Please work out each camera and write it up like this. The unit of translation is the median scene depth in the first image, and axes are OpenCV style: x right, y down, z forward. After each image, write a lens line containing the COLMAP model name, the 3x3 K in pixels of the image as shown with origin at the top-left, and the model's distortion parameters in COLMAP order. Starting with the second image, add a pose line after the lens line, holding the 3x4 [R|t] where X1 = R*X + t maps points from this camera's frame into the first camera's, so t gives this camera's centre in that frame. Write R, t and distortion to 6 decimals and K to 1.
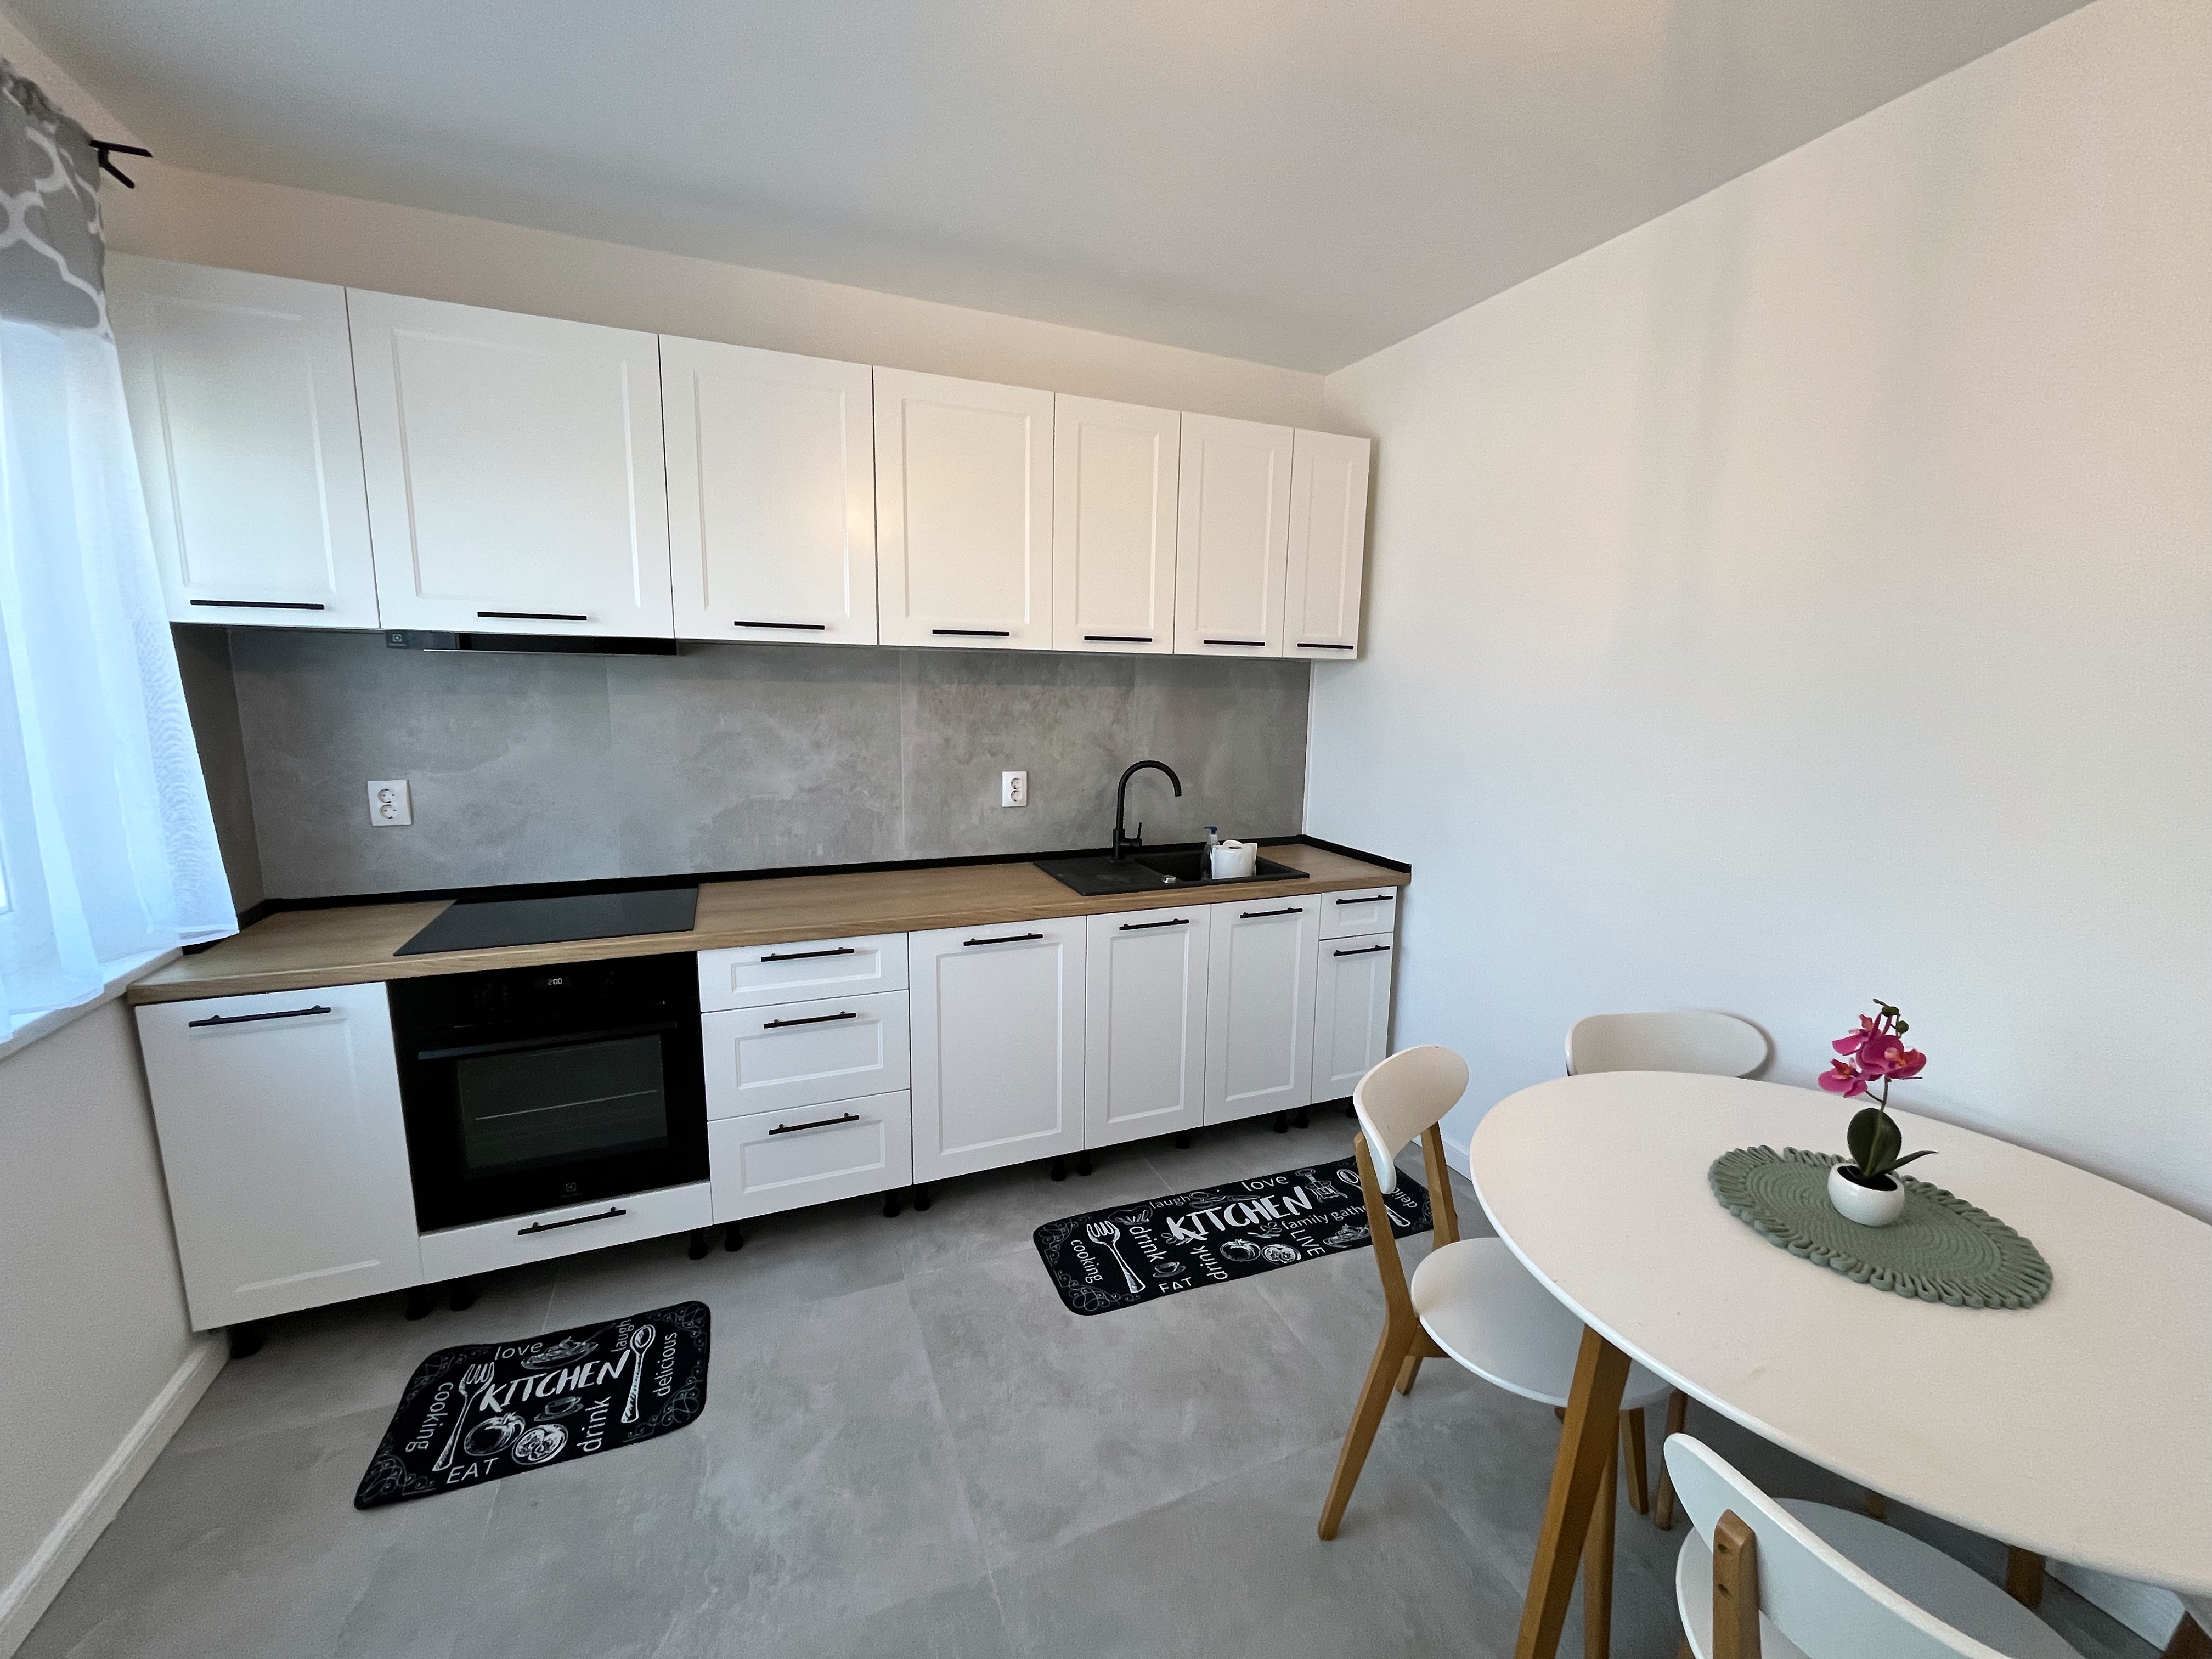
lens RADIAL K [[879.6, 0, 1104.6], [0, 879.6, 825.2], [0, 0, 1]] dist [-0.004127, -0.001352]
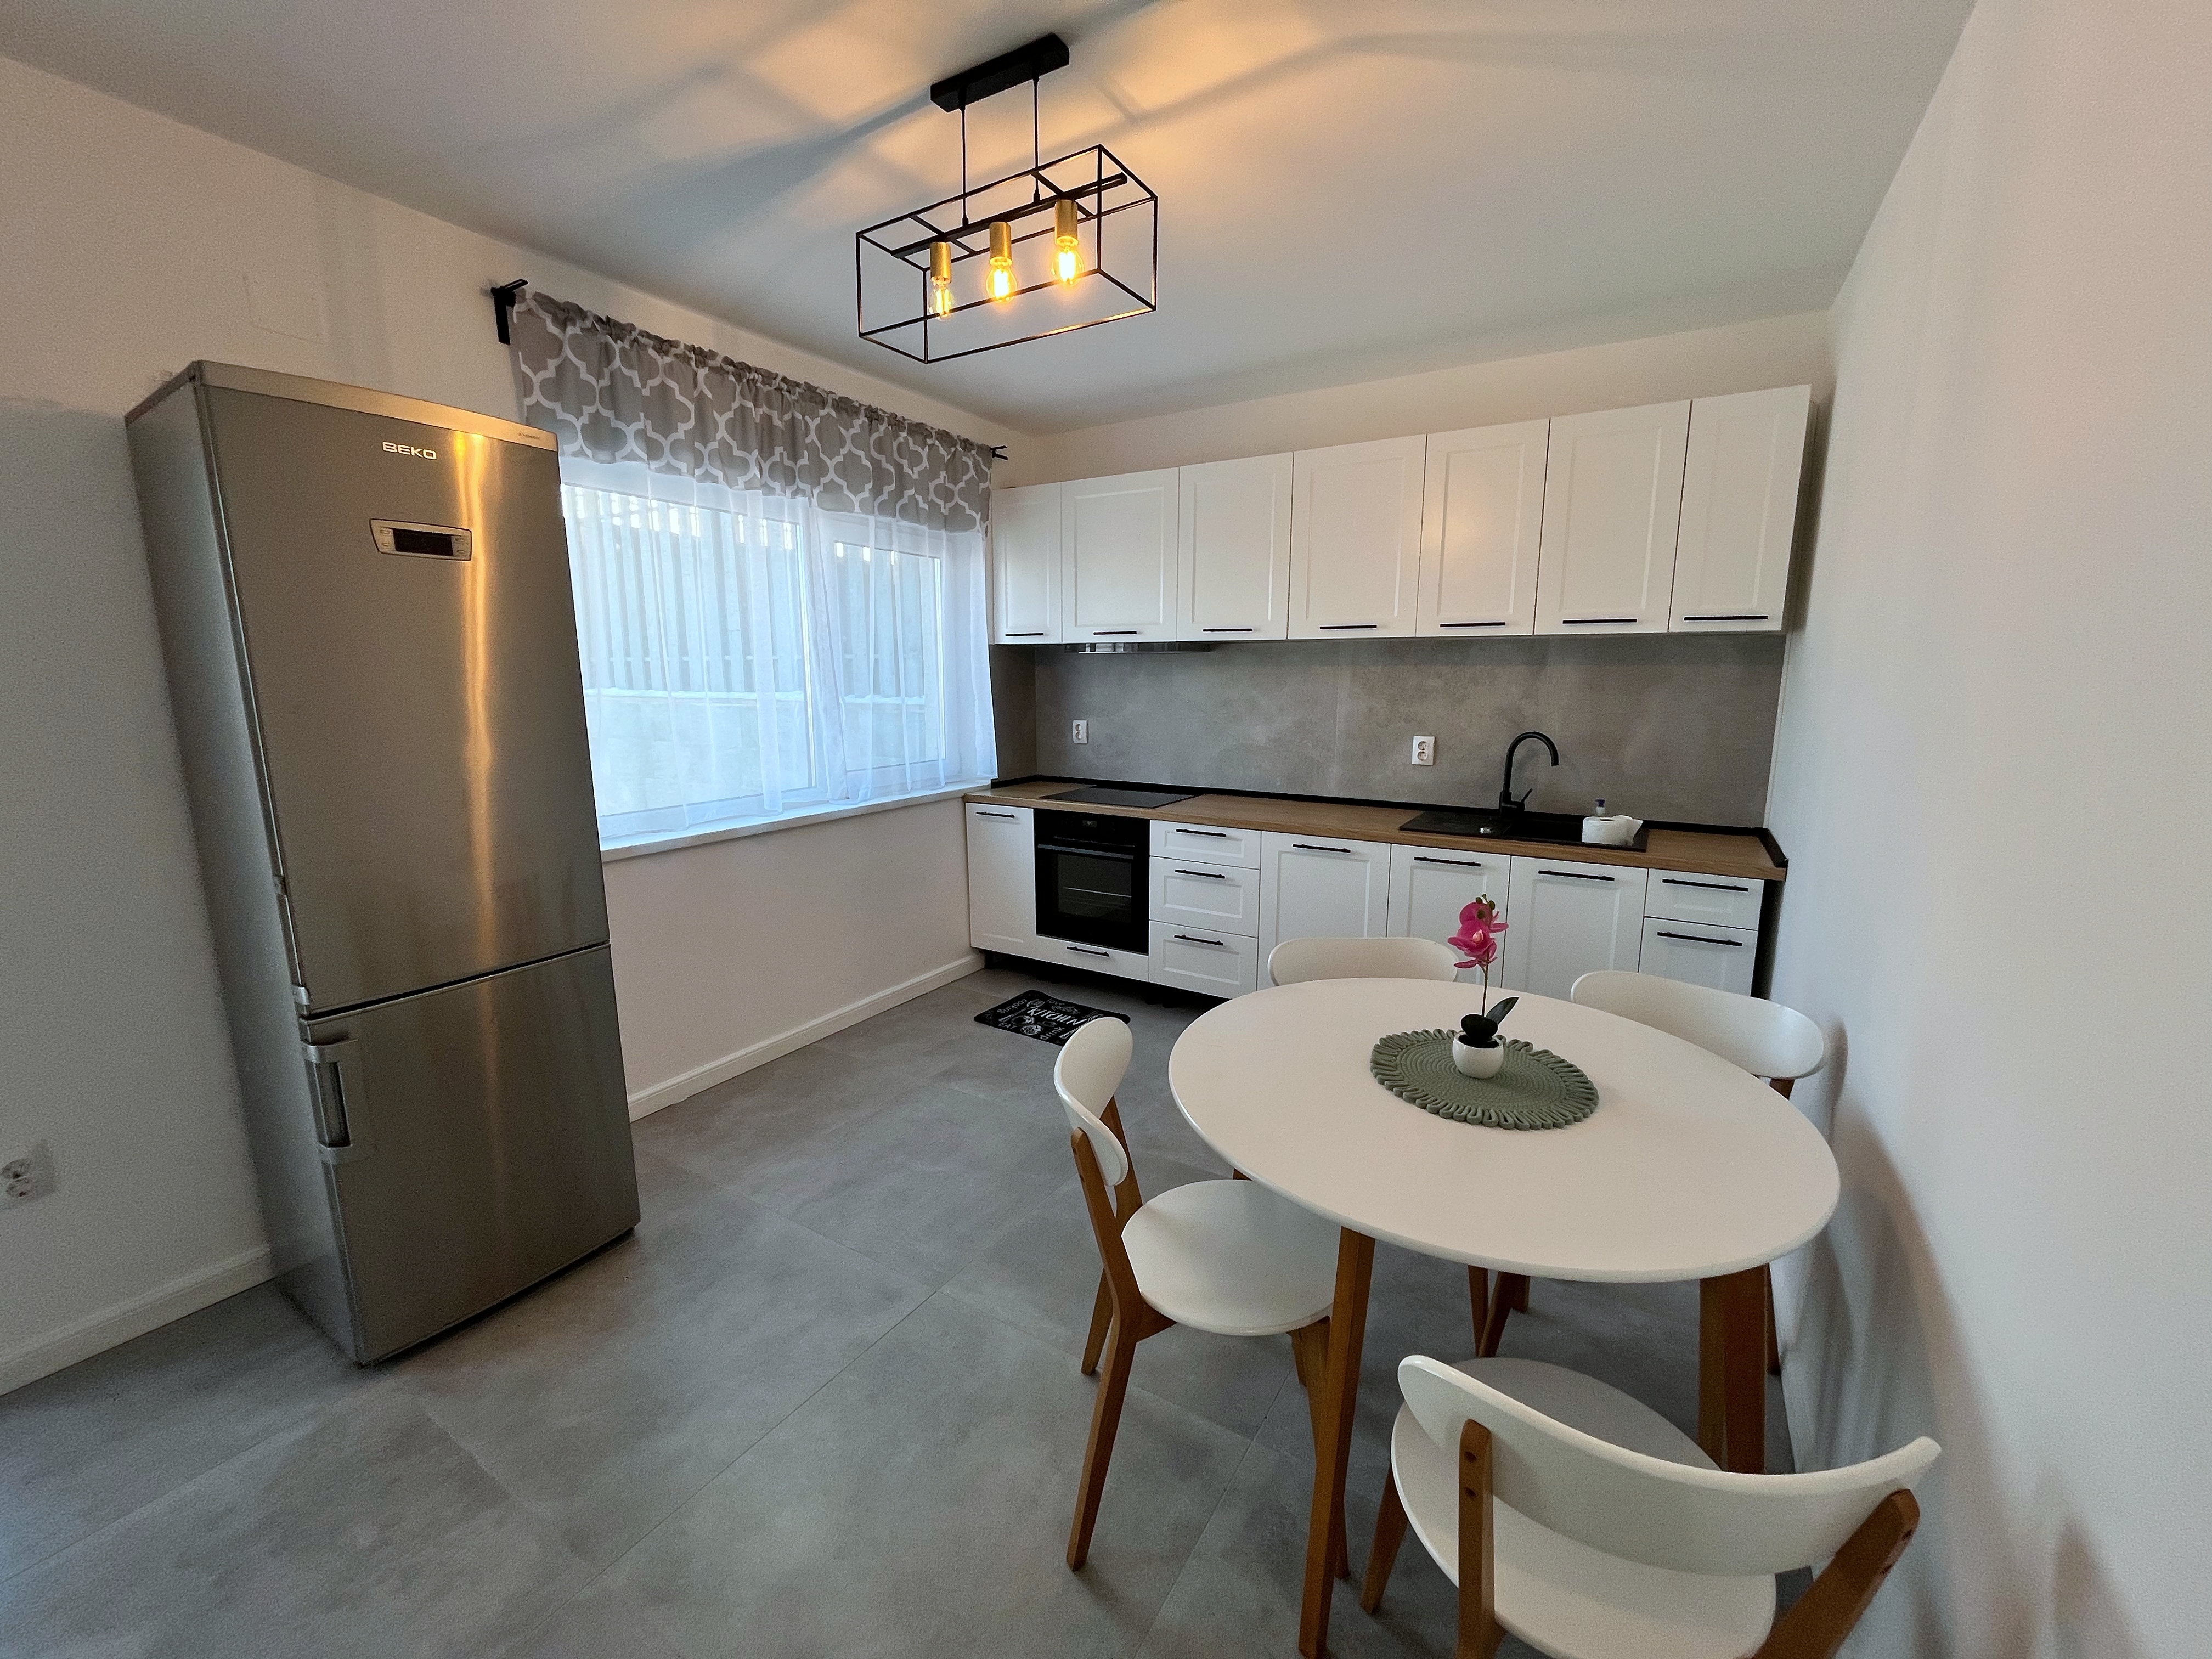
lens RADIAL K [[879.6, 0, 1105.7], [0, 879.6, 823.3], [0, 0, 1]] dist [-0.004127, -0.001352]
pose [[0.578692, 0.122610, -0.806277, 0.797771], [-0.122622, 0.990476, 0.062611, 0.046032], [0.806275, 0.062634, 0.588215, -0.092788]]
